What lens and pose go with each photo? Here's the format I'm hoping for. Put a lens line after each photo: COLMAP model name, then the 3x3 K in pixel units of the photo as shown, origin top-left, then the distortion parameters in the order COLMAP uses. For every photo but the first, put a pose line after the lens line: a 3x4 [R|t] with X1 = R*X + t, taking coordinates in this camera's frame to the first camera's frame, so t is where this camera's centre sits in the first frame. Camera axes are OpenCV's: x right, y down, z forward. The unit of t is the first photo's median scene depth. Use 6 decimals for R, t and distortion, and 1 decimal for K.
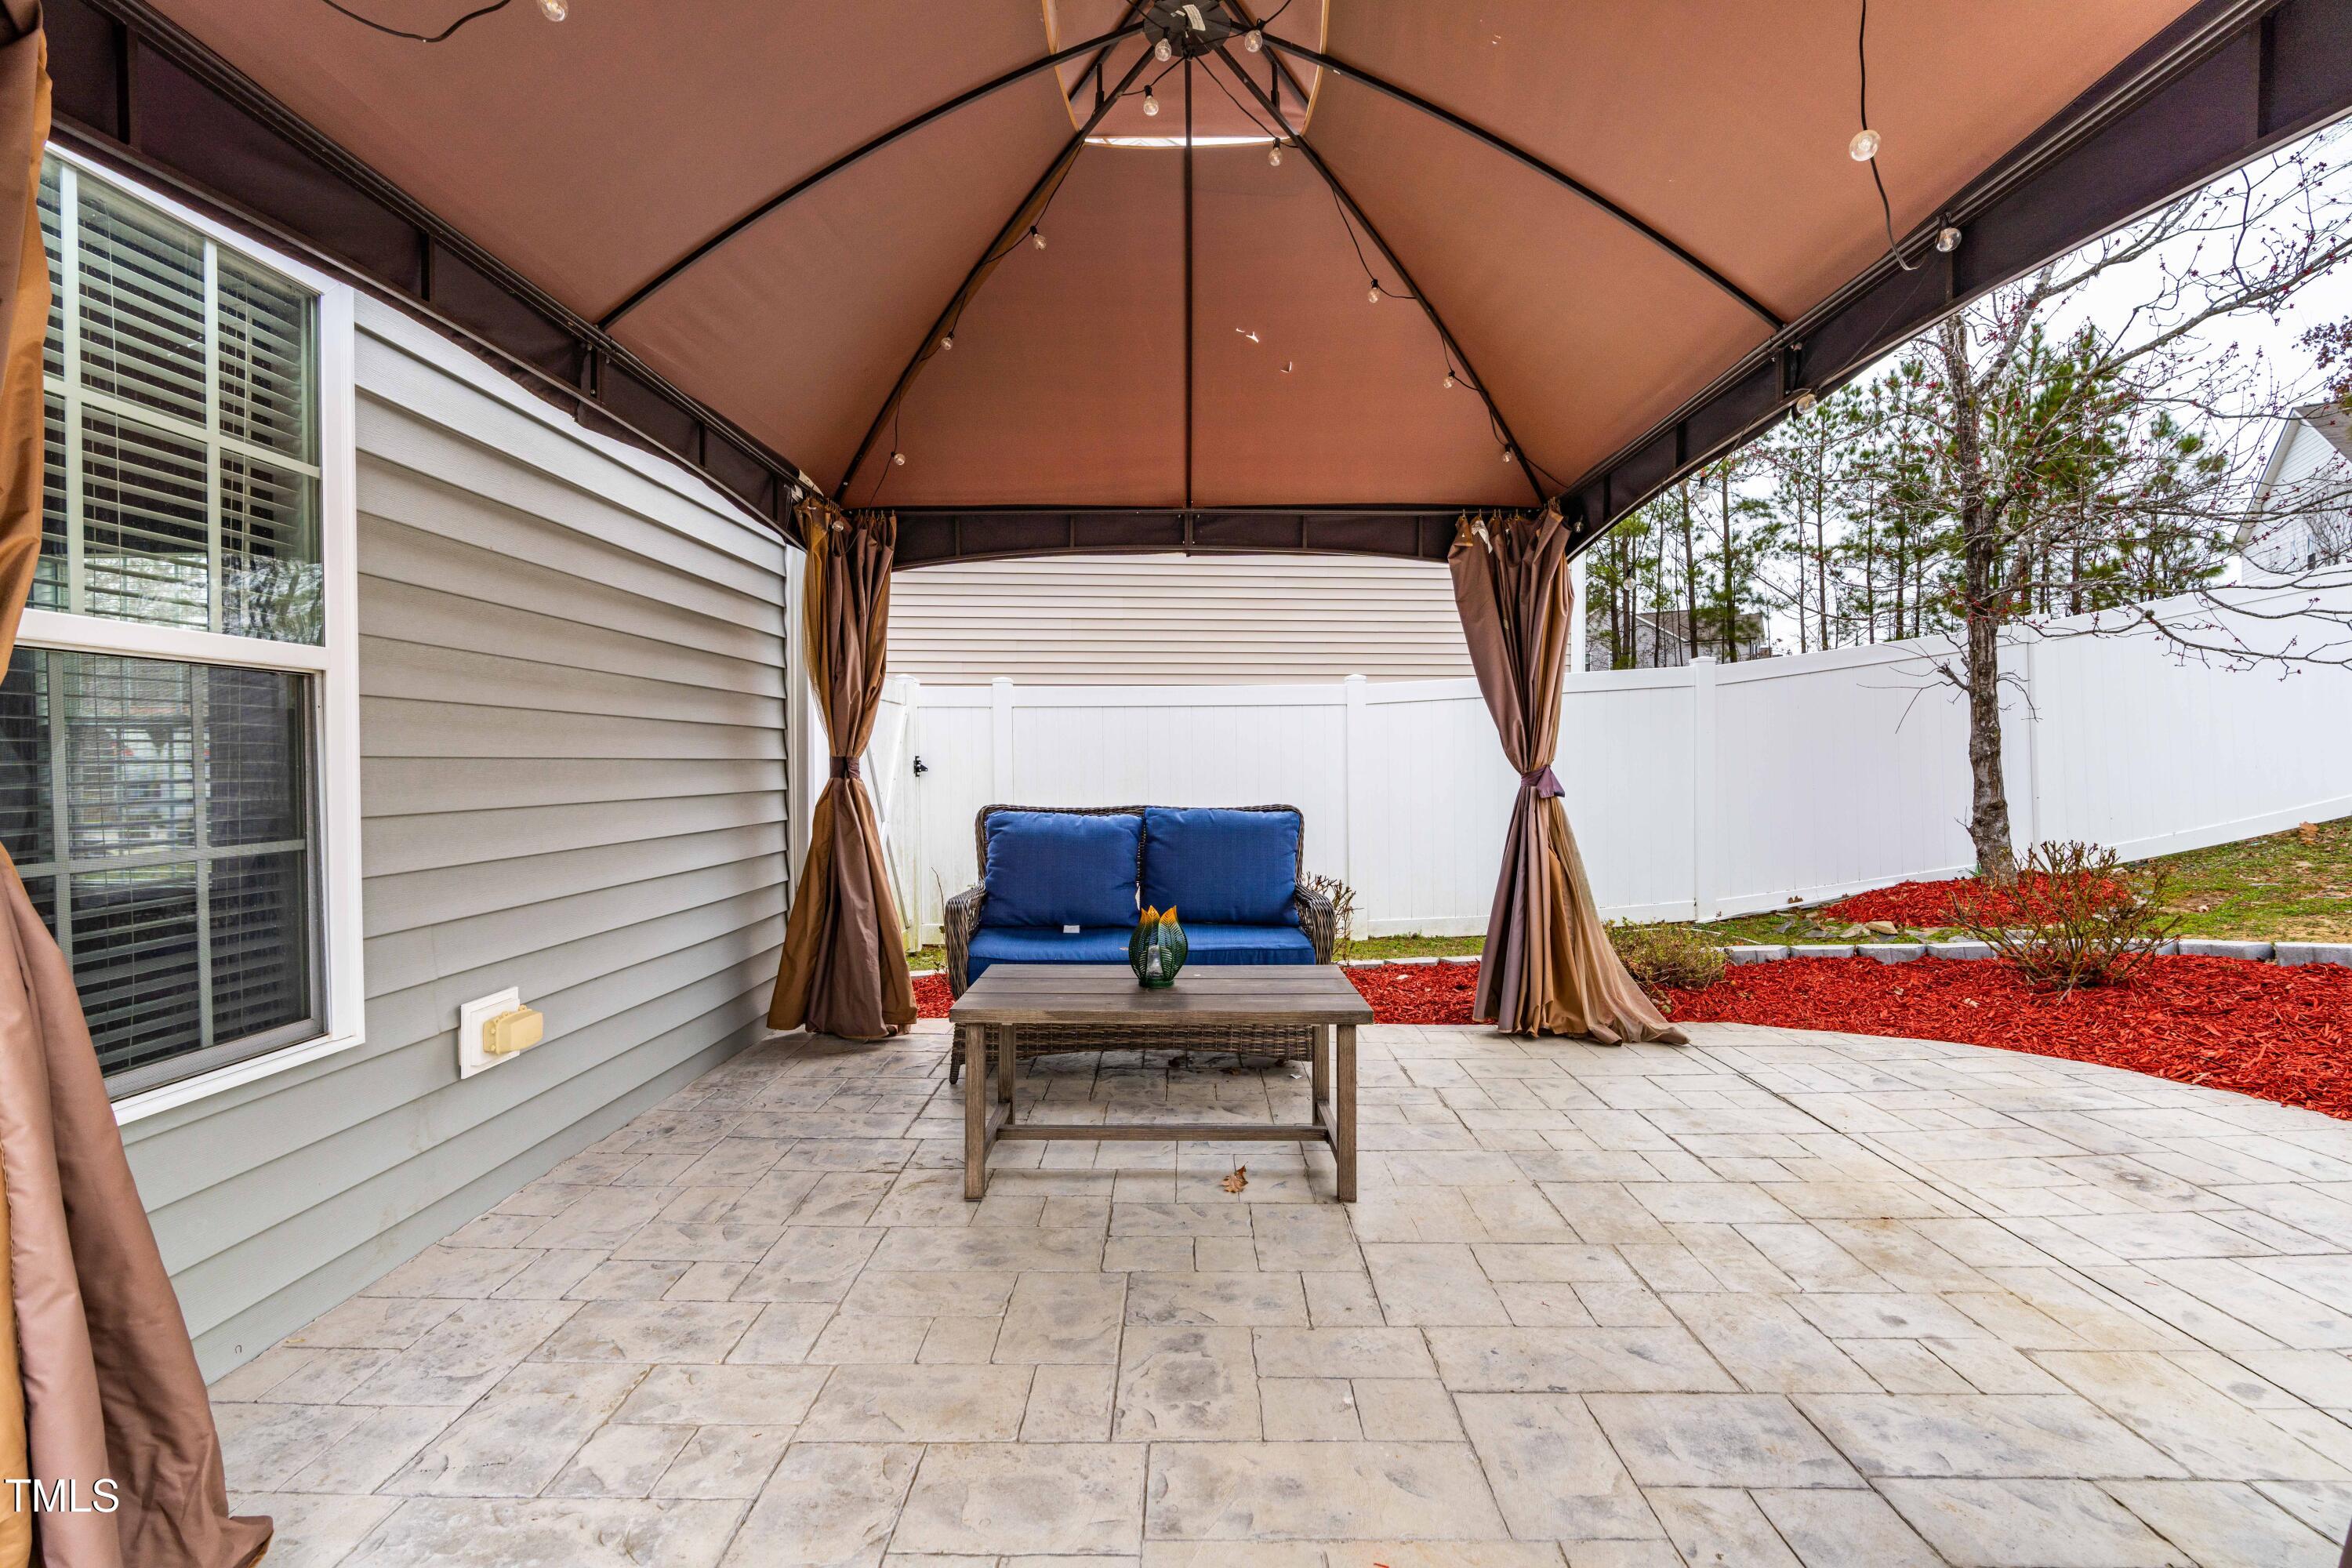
lens RADIAL K [[1065.2, 0, 1175.0], [0, 1065.2, 766.0], [0, 0, 1]] dist [-0.011195, 0.002818]
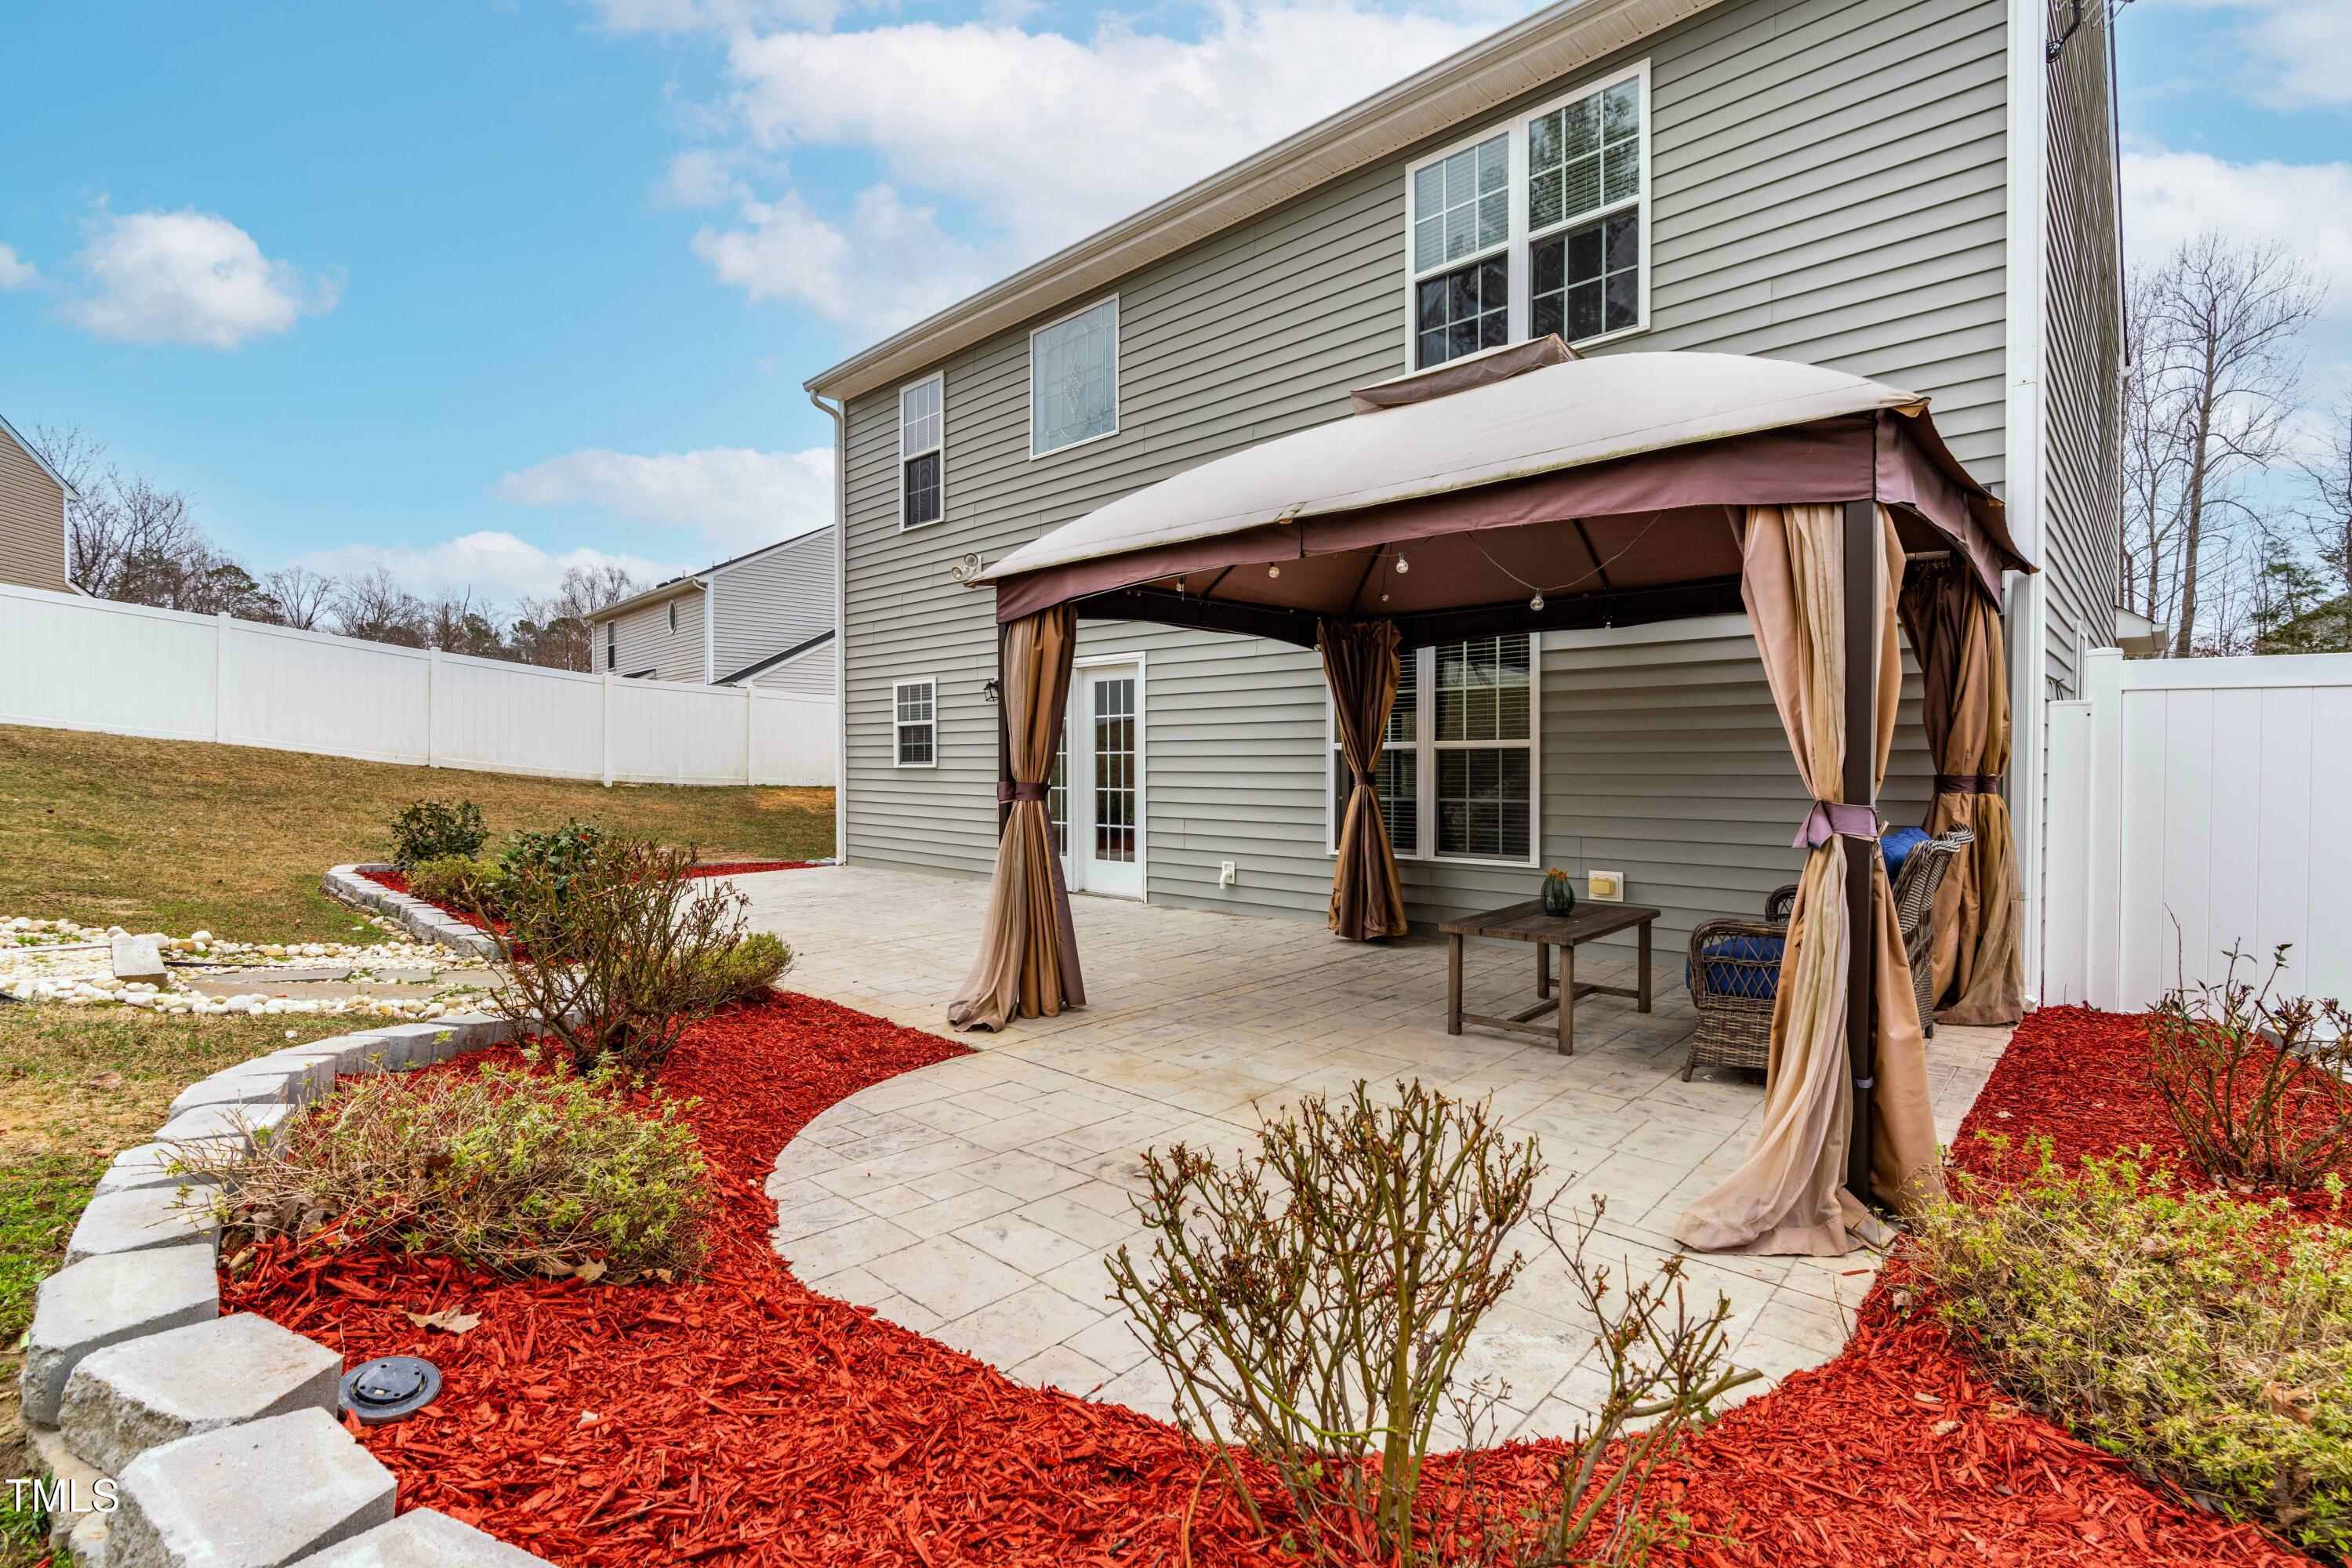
lens RADIAL K [[1065.2, 0, 1172.2], [0, 1065.2, 770.8], [0, 0, 1]] dist [-0.011195, 0.002818]
pose [[-0.672792, 0.009636, -0.739769, 0.424074], [-0.002588, 0.999878, 0.015378, -0.012220], [0.739827, 0.012261, -0.672685, 0.440162]]
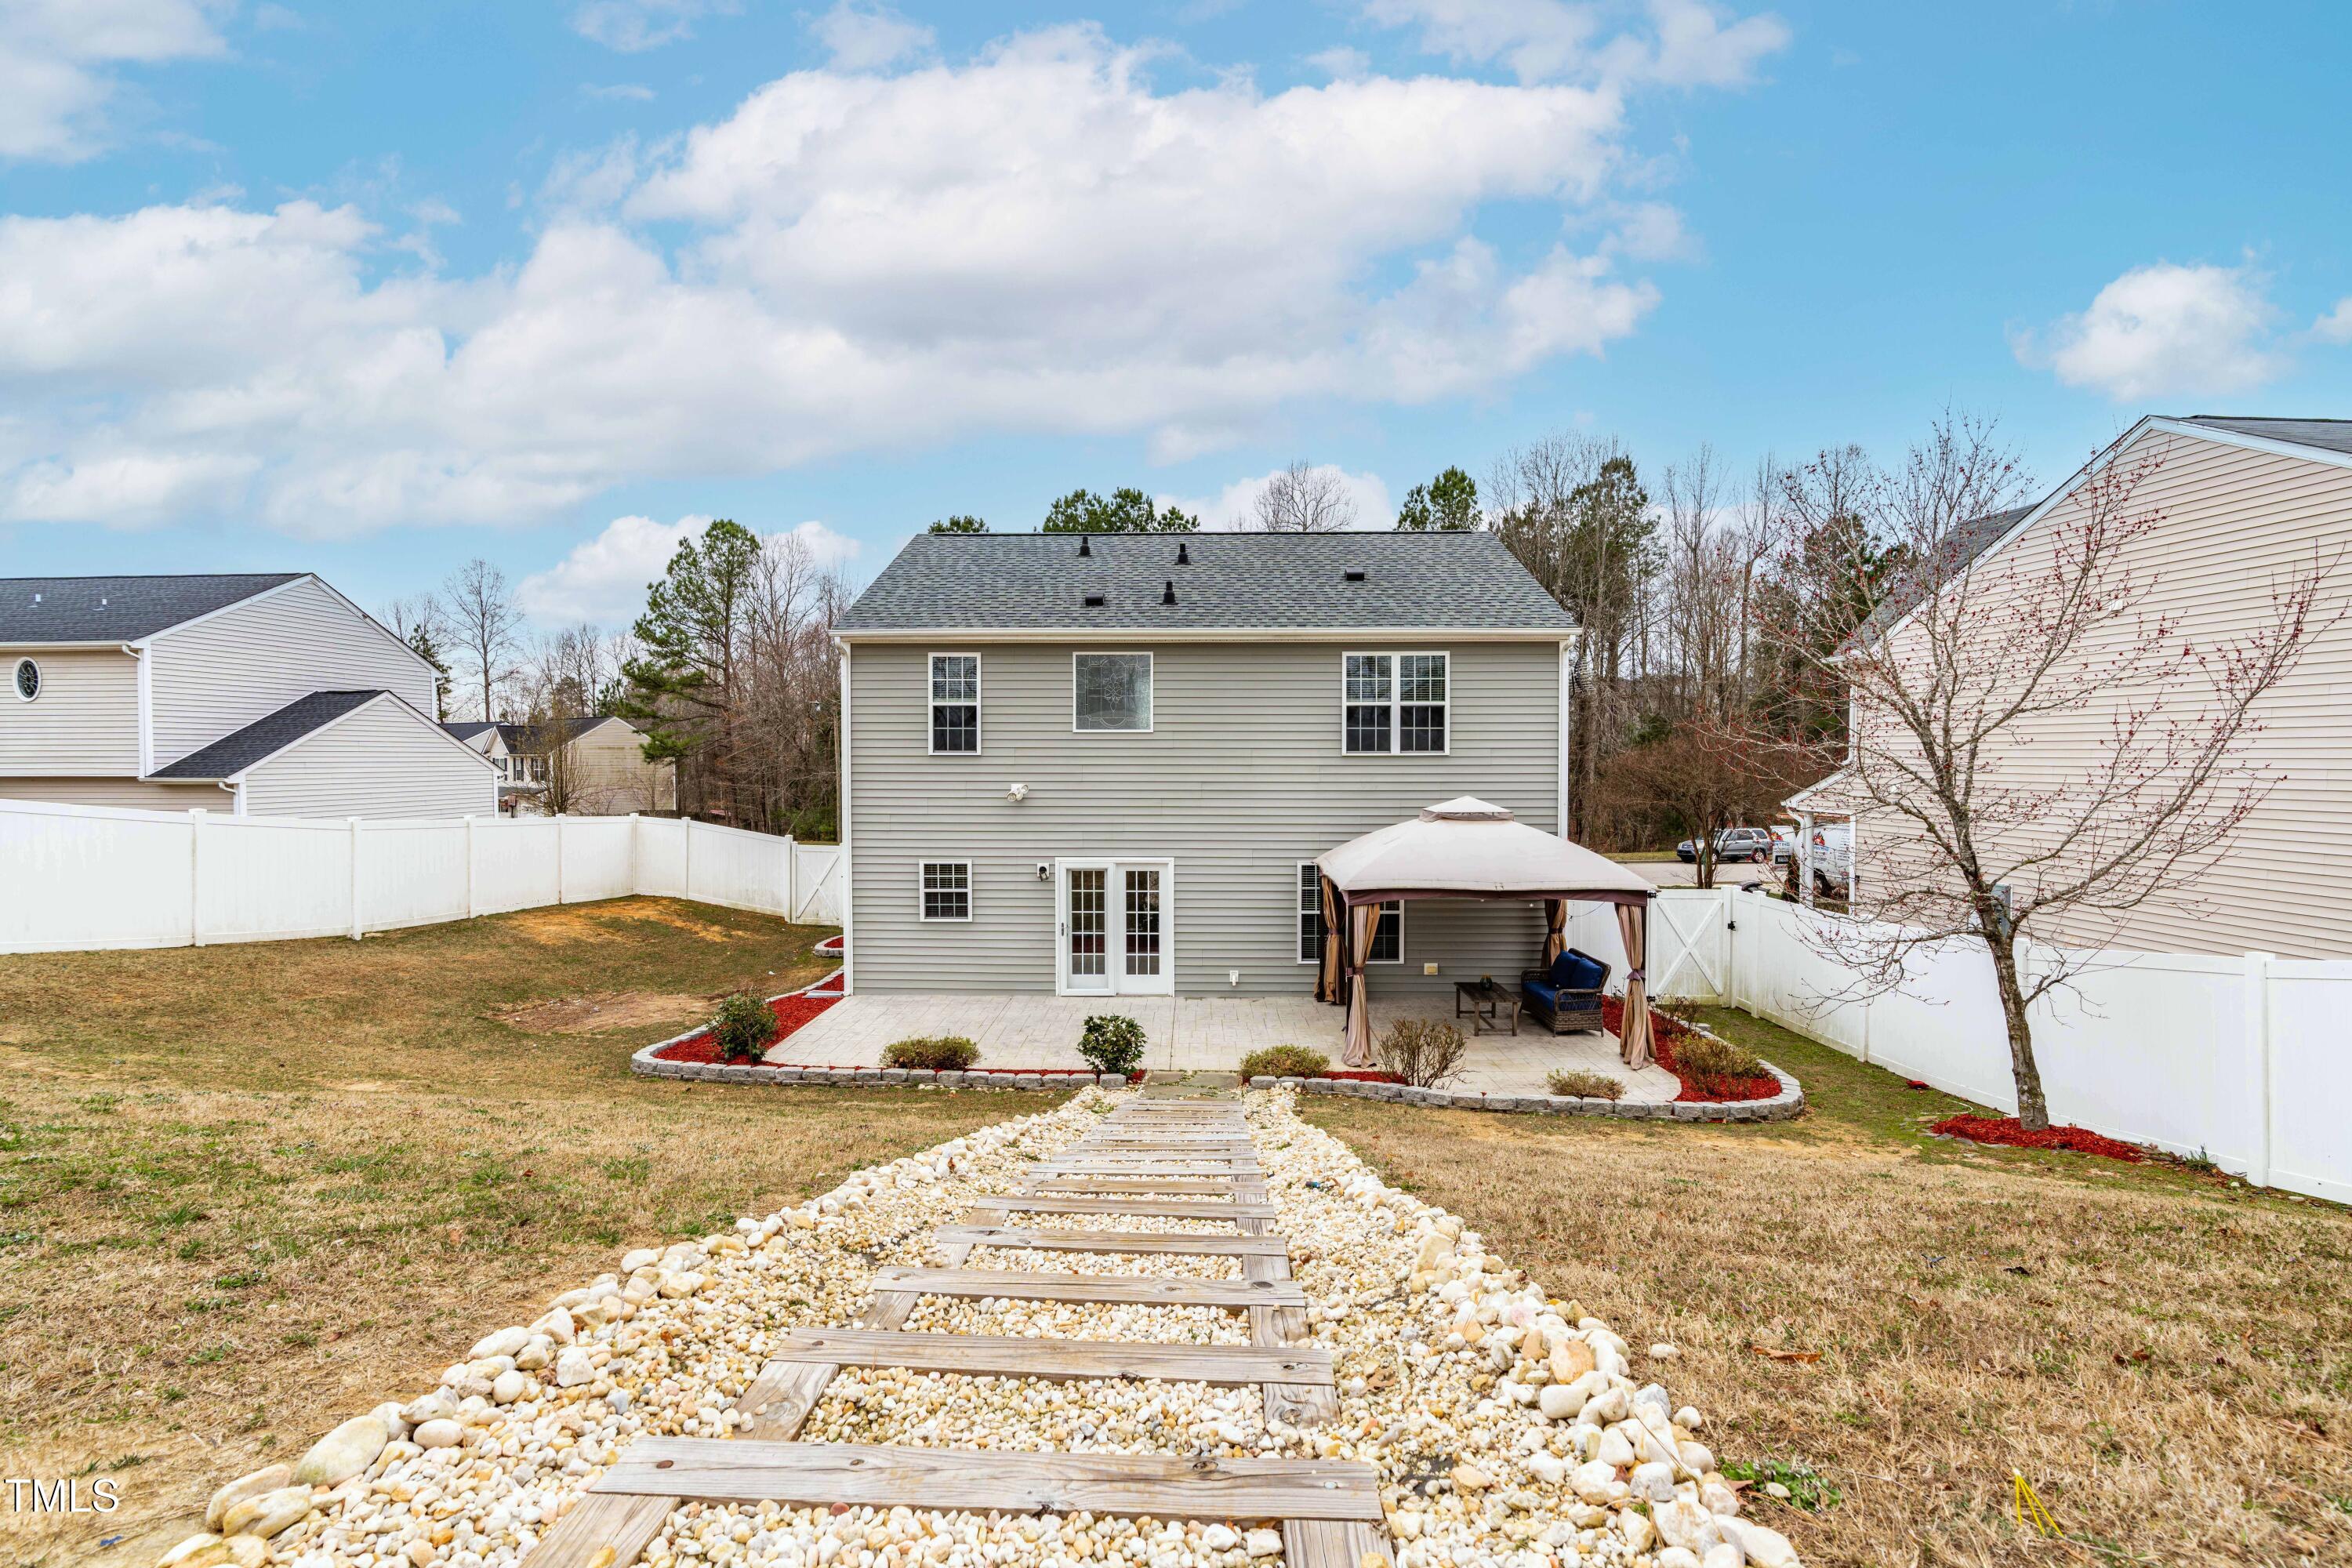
lens RADIAL K [[1065.2, 0, 1173.4], [0, 1065.2, 784.0], [0, 0, 1]] dist [-0.011195, 0.002818]
pose [[-0.012919, 0.008780, -0.999878, 1.293754], [-0.006321, 0.999941, 0.008862, -0.203597], [0.999897, 0.006435, -0.012863, -0.101867]]
